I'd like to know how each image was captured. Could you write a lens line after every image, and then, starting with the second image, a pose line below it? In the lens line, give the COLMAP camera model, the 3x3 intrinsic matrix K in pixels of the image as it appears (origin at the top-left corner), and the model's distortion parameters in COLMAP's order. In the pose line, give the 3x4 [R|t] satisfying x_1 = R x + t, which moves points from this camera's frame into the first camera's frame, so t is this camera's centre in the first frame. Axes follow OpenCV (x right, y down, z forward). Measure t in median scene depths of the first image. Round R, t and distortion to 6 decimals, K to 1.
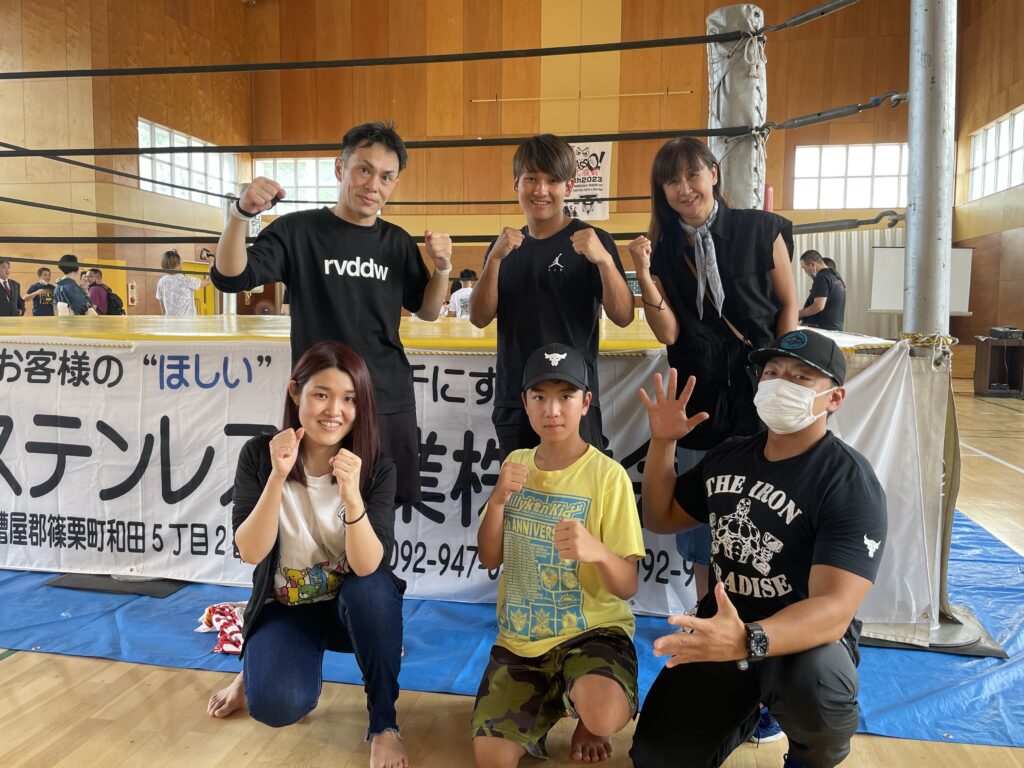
lens RADIAL K [[839.8, 0, 507.6], [0, 839.8, 386.1], [0, 0, 1]] dist [0.066970, -0.092746]
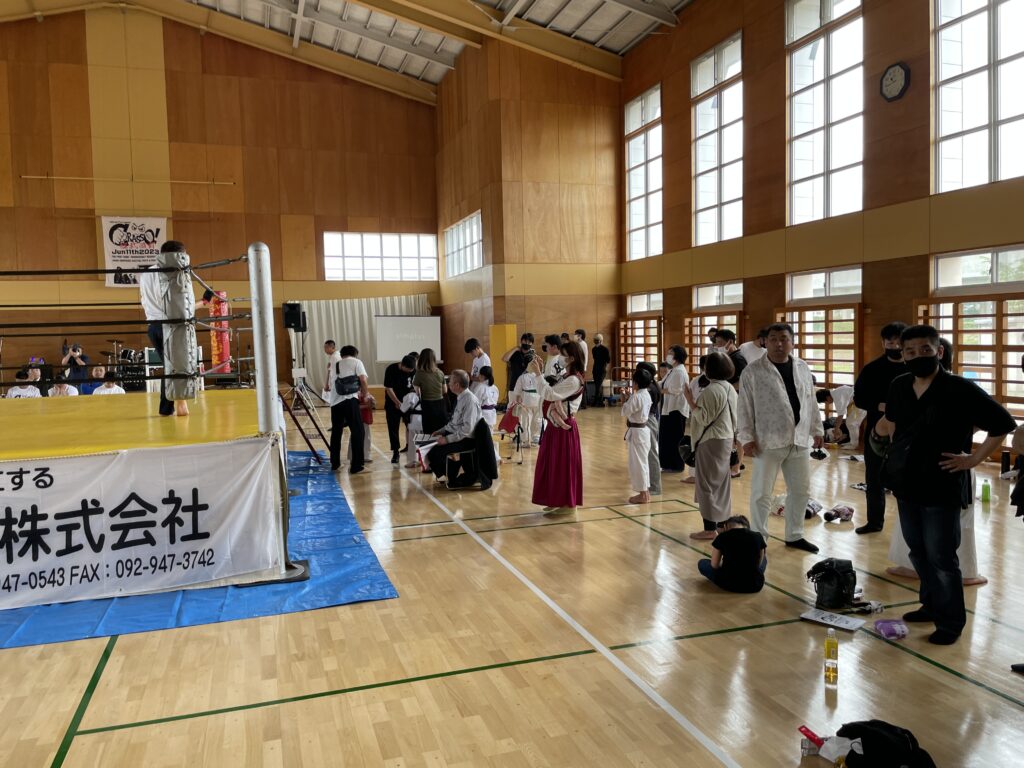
lens RADIAL K [[769.1, 0, 502.8], [0, 769.1, 376.5], [0, 0, 1]] dist [0.076498, -0.107043]
pose [[0.880892, -0.054231, 0.470200, 0.020430], [0.074866, 0.996873, -0.025281, -0.017837], [-0.467359, 0.057472, 0.882198, -0.166002]]
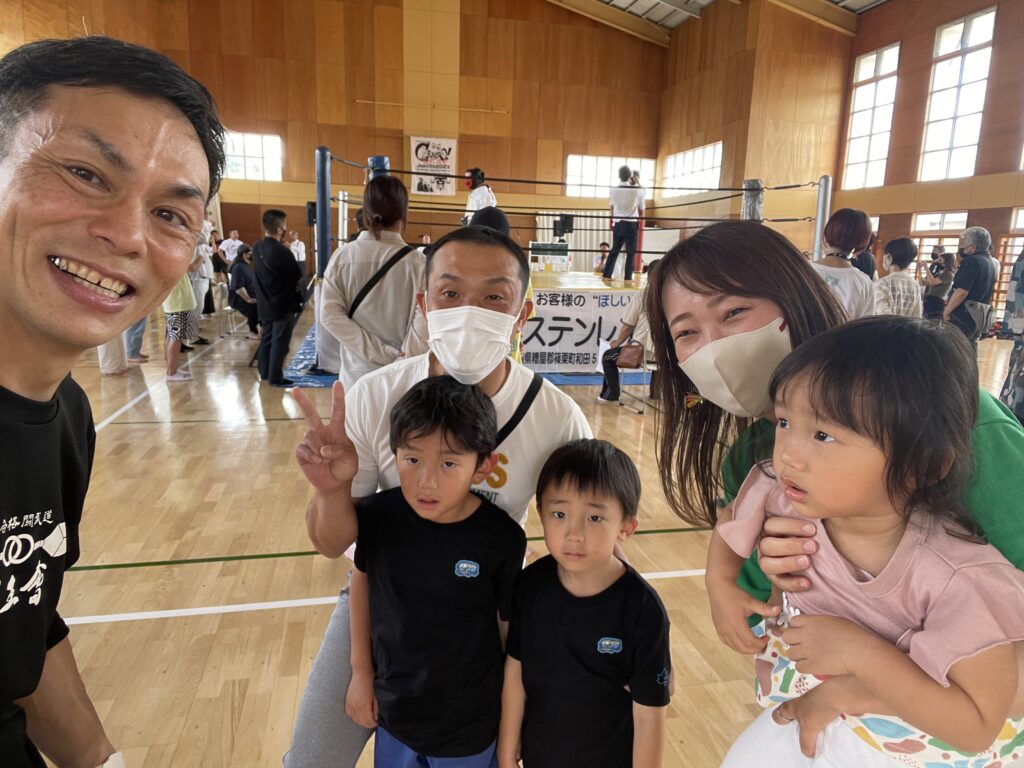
lens RADIAL K [[704.3, 0, 512.4], [0, 704.3, 385.0], [0, 0, 1]] dist [0.054014, -0.049071]
pose [[0.919938, -0.056421, 0.387983, -0.336254], [0.016100, 0.994193, 0.106402, 0.001478], [-0.391734, -0.091637, 0.915504, -0.234670]]
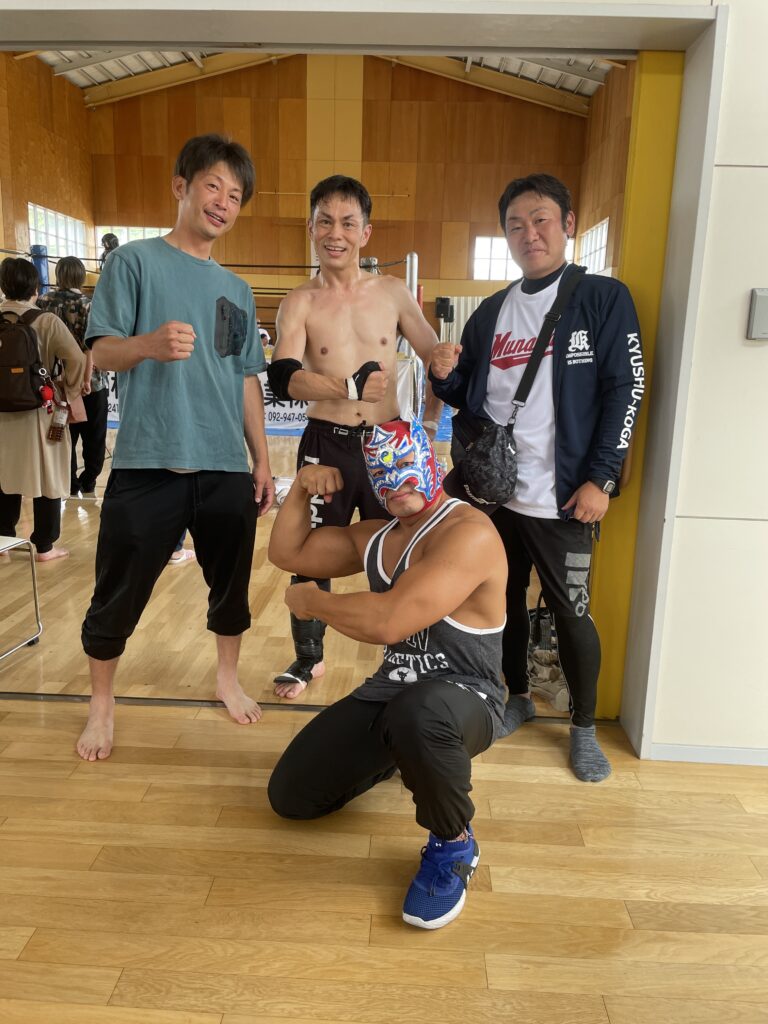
lens RADIAL K [[769.1, 0, 380.3], [0, 769.1, 504.6], [0, 0, 1]] dist [0.076498, -0.107043]
pose [[0.990781, -0.007733, 0.135254, -0.023086], [-0.008172, 0.993140, 0.116645, 0.036322], [-0.135228, -0.116675, 0.983921, -0.453855]]
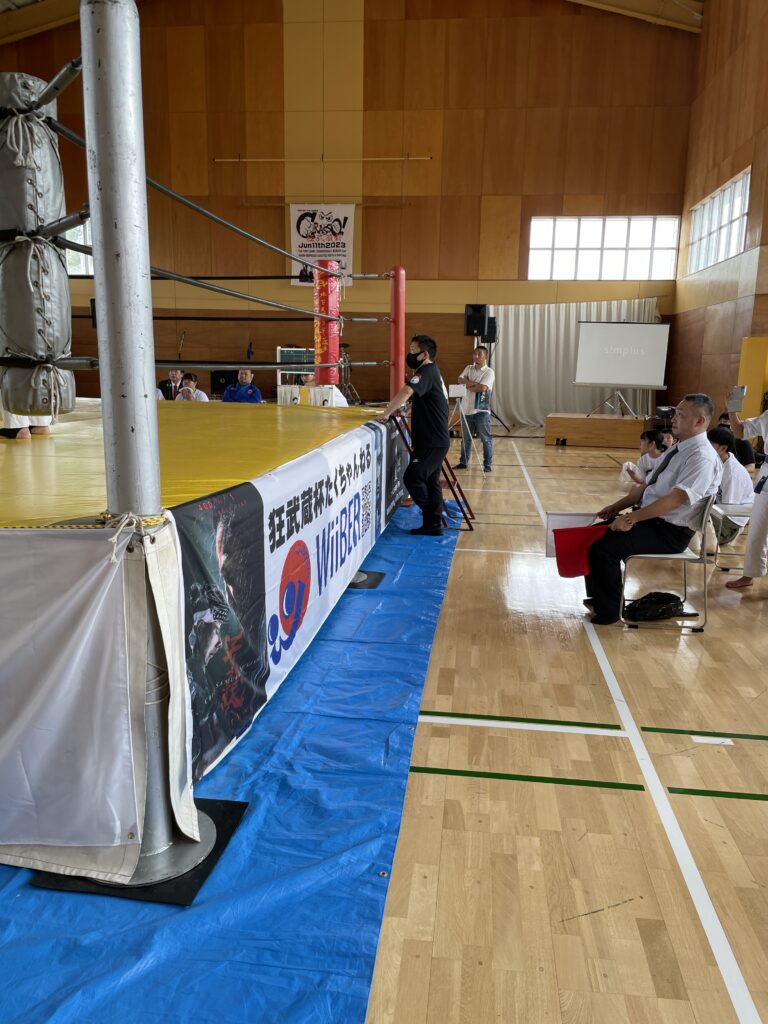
lens RADIAL K [[769.1, 0, 389.0], [0, 769.1, 514.8], [0, 0, 1]] dist [0.076498, -0.107043]
pose [[0.997840, -0.001453, 0.065670, 0.121354], [-0.005404, 0.994551, 0.104109, -0.023510], [-0.065463, -0.104239, 0.992395, 0.042924]]
